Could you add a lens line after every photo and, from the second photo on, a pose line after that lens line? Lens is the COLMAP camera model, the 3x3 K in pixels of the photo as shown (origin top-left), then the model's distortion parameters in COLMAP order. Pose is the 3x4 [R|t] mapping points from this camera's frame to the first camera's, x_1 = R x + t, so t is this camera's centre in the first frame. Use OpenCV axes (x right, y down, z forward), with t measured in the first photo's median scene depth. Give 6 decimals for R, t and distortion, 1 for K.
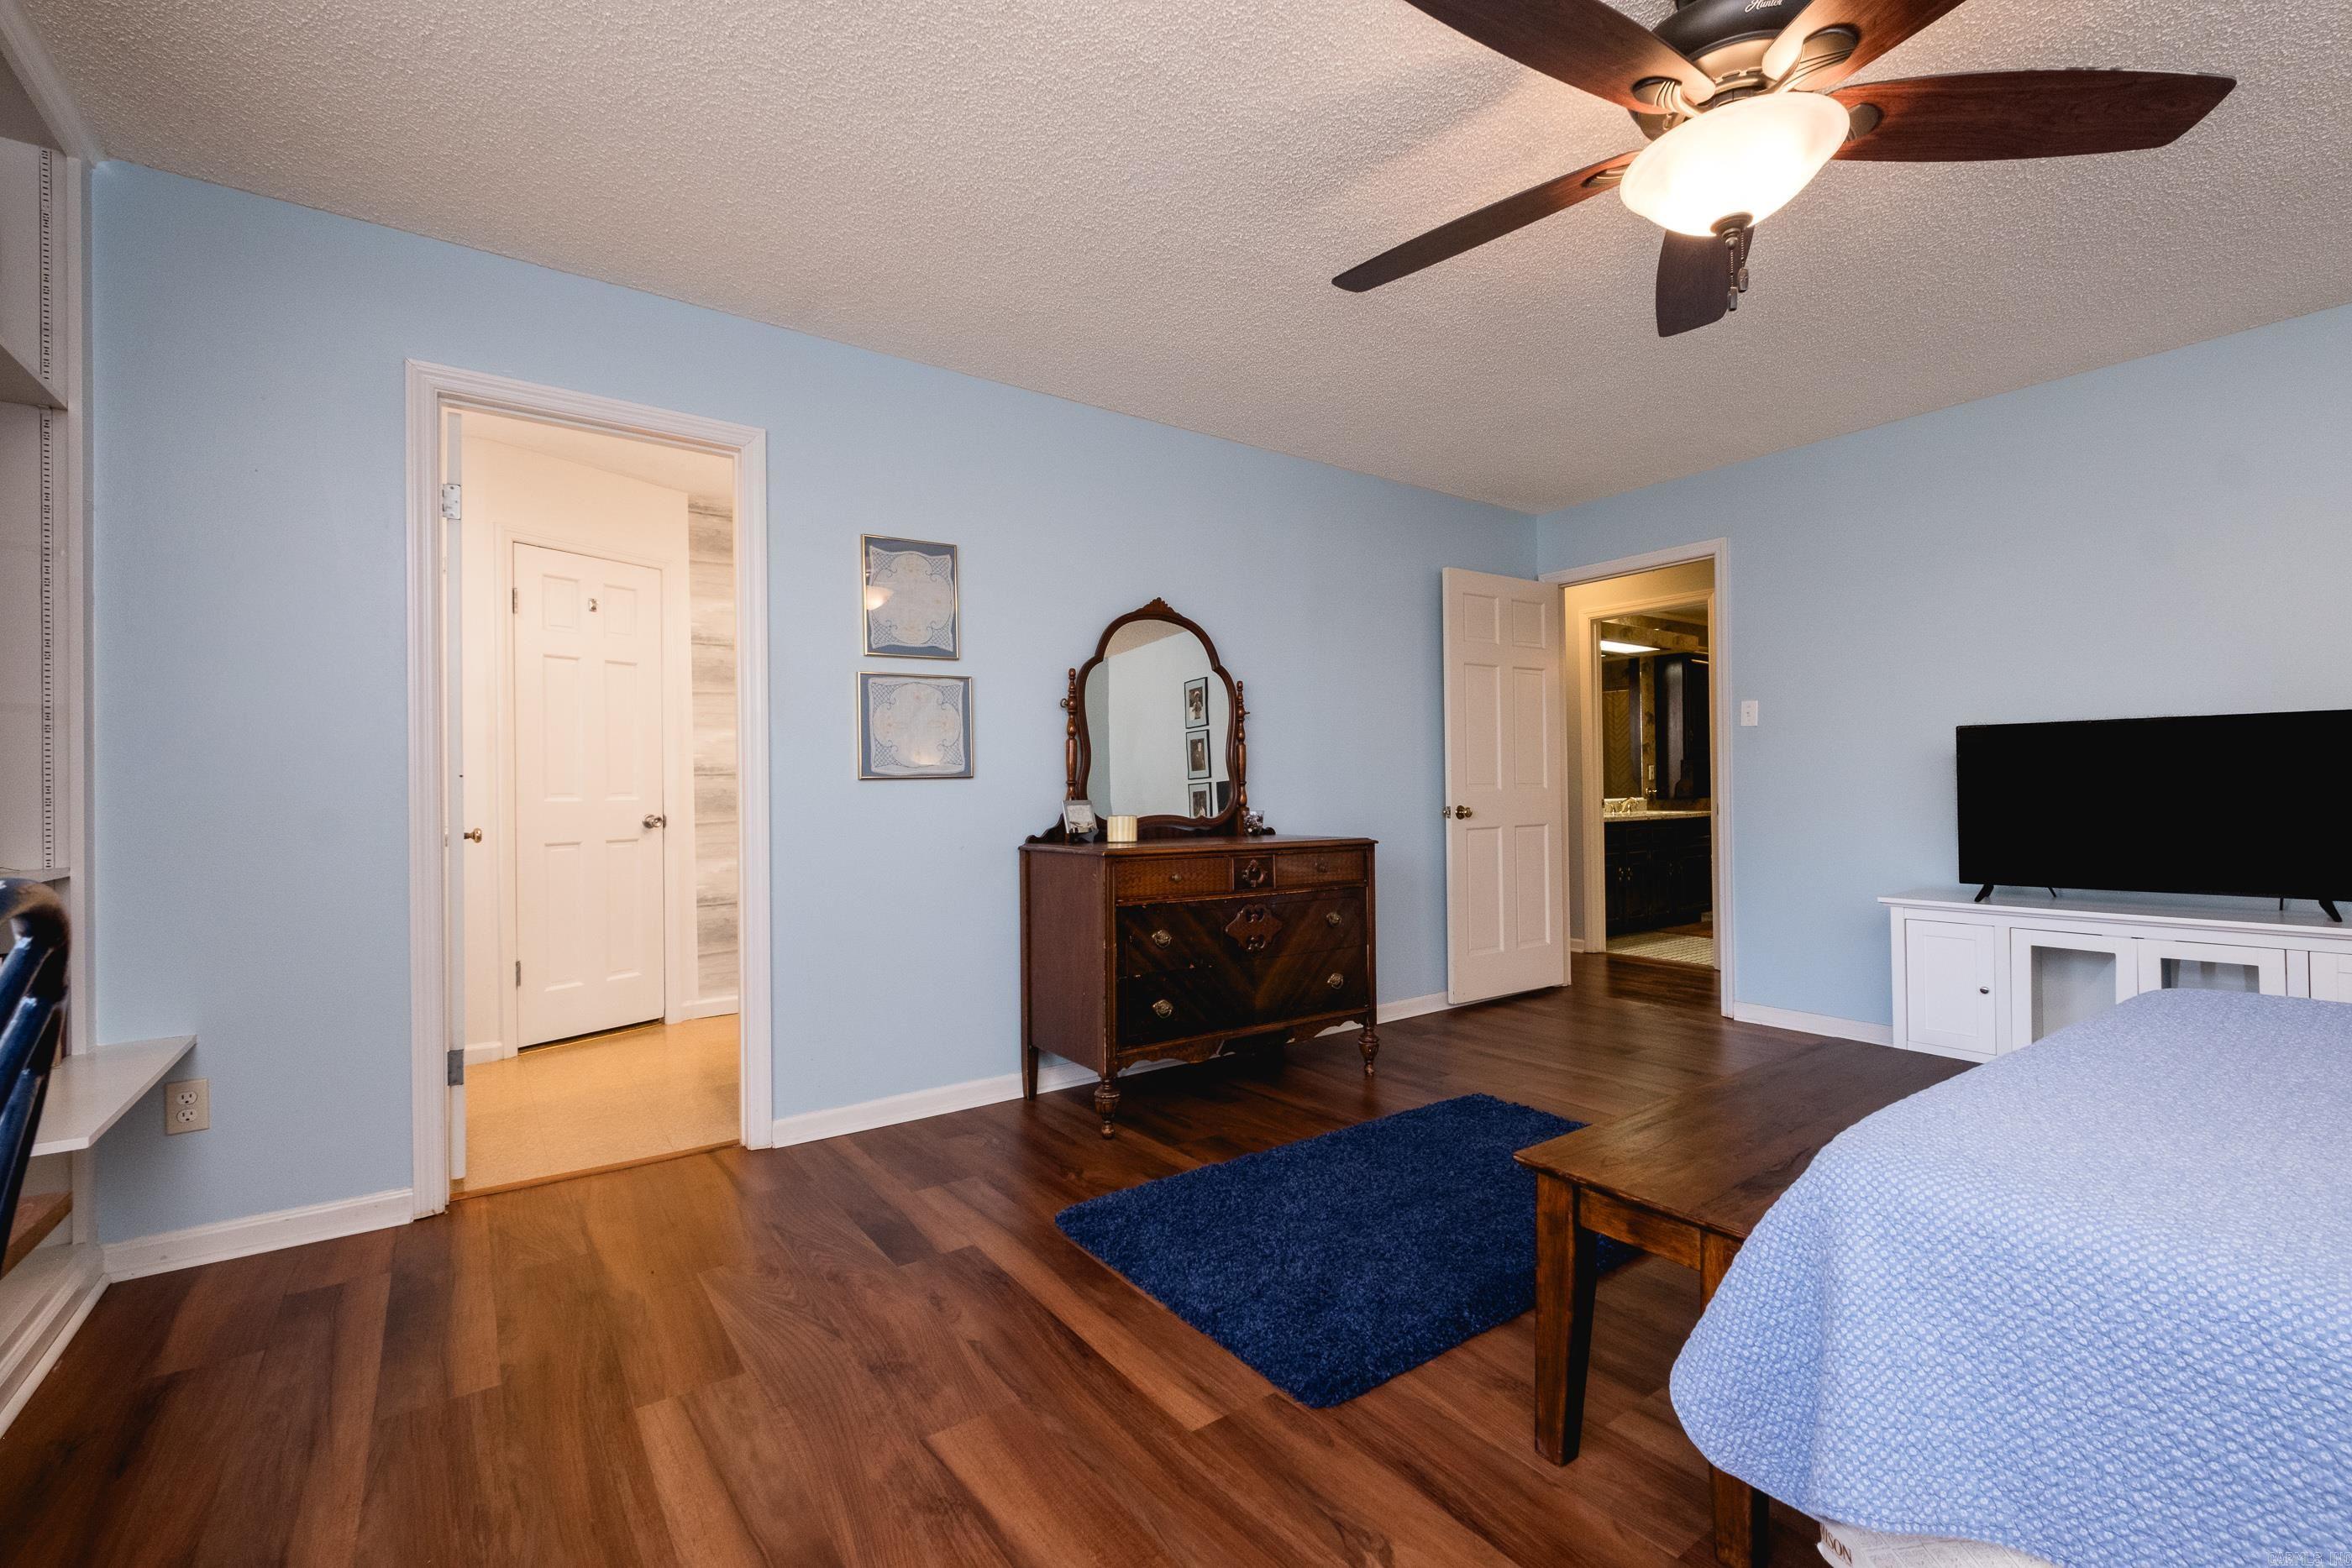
lens RADIAL K [[1016.4, 0, 1193.7], [0, 1016.4, 785.3], [0, 0, 1]] dist [-0.000573, -0.001119]
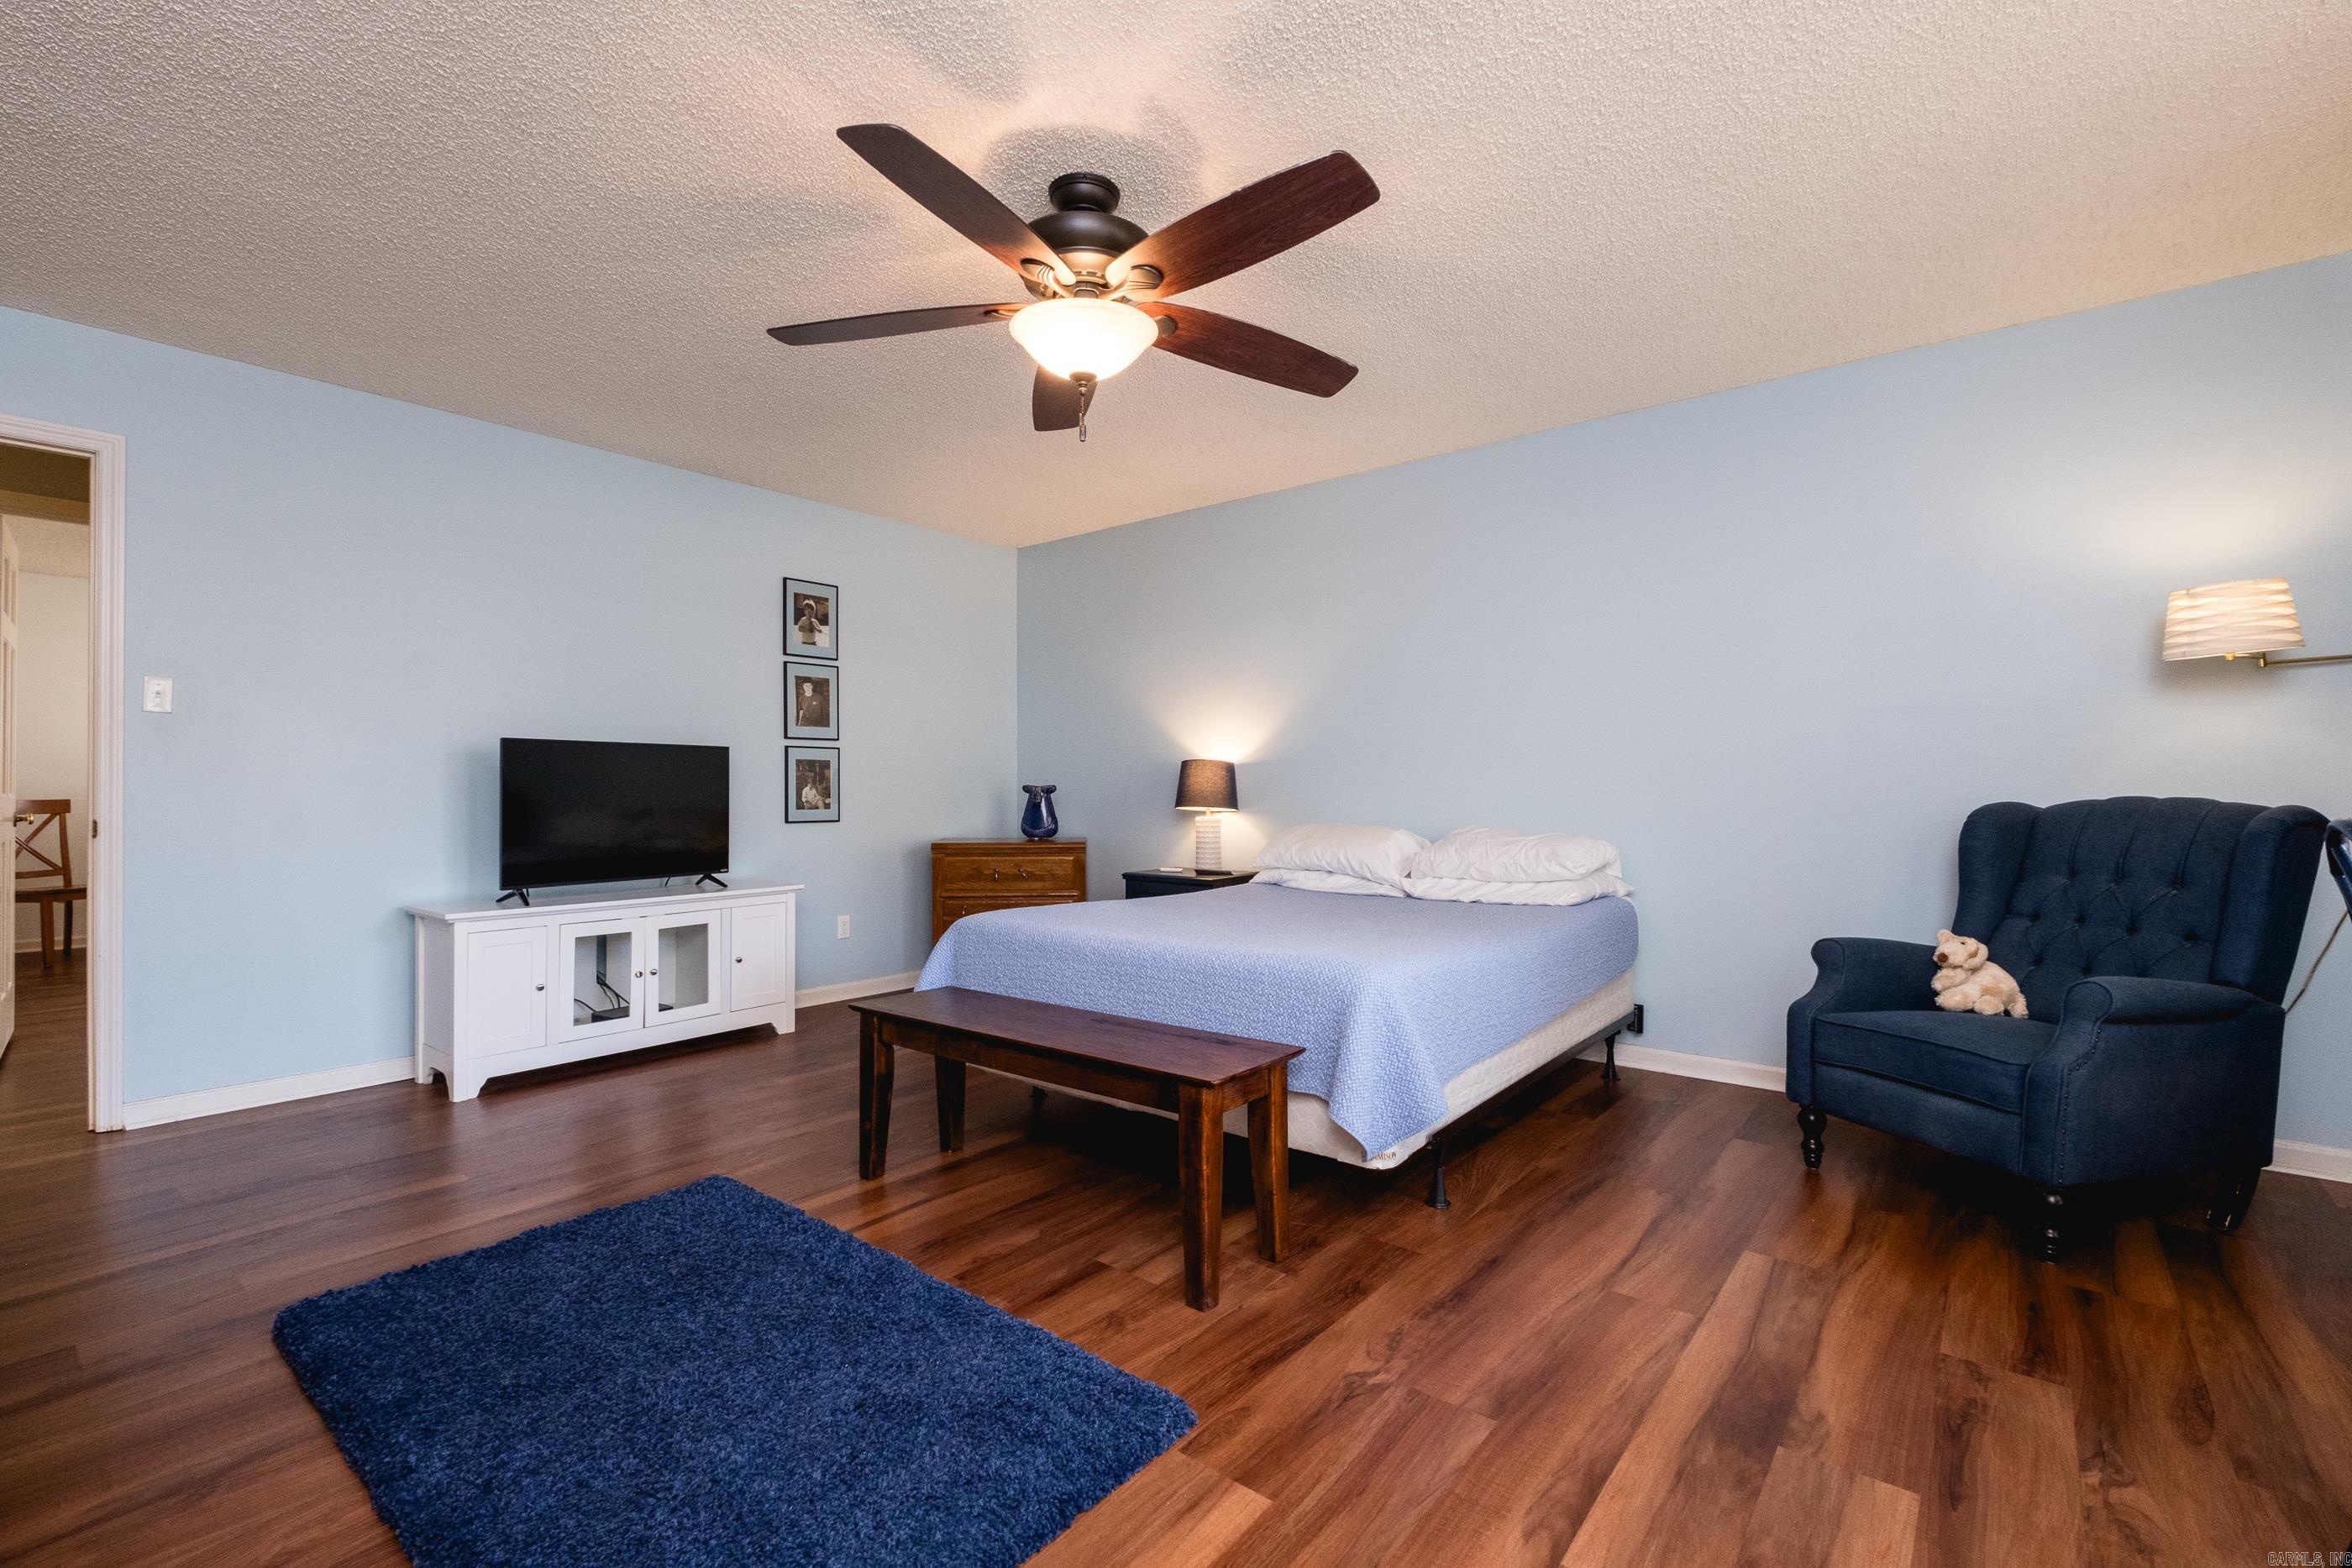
lens RADIAL K [[1016.4, 0, 1176.4], [0, 1016.4, 790.0], [0, 0, 1]] dist [-0.000573, -0.001119]
pose [[-0.256066, 0.018645, 0.966479, -0.785901], [0.003120, 0.999825, -0.018462, 0.035146], [-0.966654, -0.001712, -0.256079, 1.221485]]
